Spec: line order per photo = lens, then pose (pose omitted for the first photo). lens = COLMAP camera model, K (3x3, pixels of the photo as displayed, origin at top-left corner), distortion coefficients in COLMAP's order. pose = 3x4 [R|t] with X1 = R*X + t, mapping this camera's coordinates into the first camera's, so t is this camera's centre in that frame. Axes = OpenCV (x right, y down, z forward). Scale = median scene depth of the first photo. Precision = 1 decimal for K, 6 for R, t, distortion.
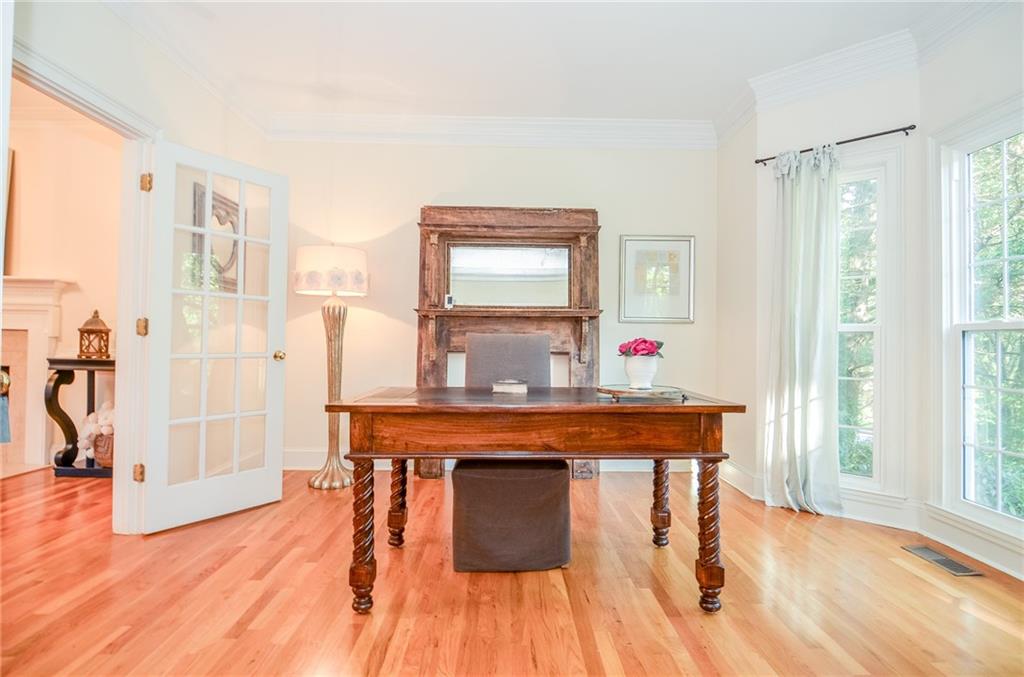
lens RADIAL K [[534.8, 0, 516.0], [0, 534.8, 336.0], [0, 0, 1]] dist [-0.008273, -0.002186]
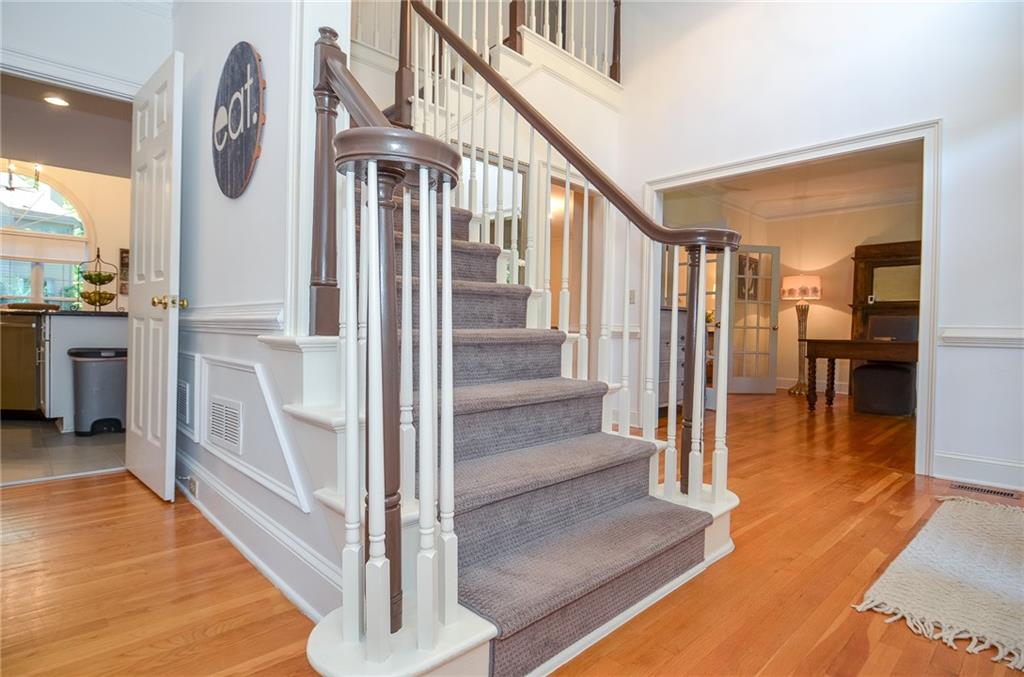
lens RADIAL K [[534.8, 0, 516.6], [0, 534.8, 336.6], [0, 0, 1]] dist [-0.008273, -0.002186]
pose [[0.681146, 0.010584, -0.732071, 0.390839], [-0.003397, 0.999930, 0.011295, 0.044438], [0.732140, -0.005207, 0.681135, -1.134614]]
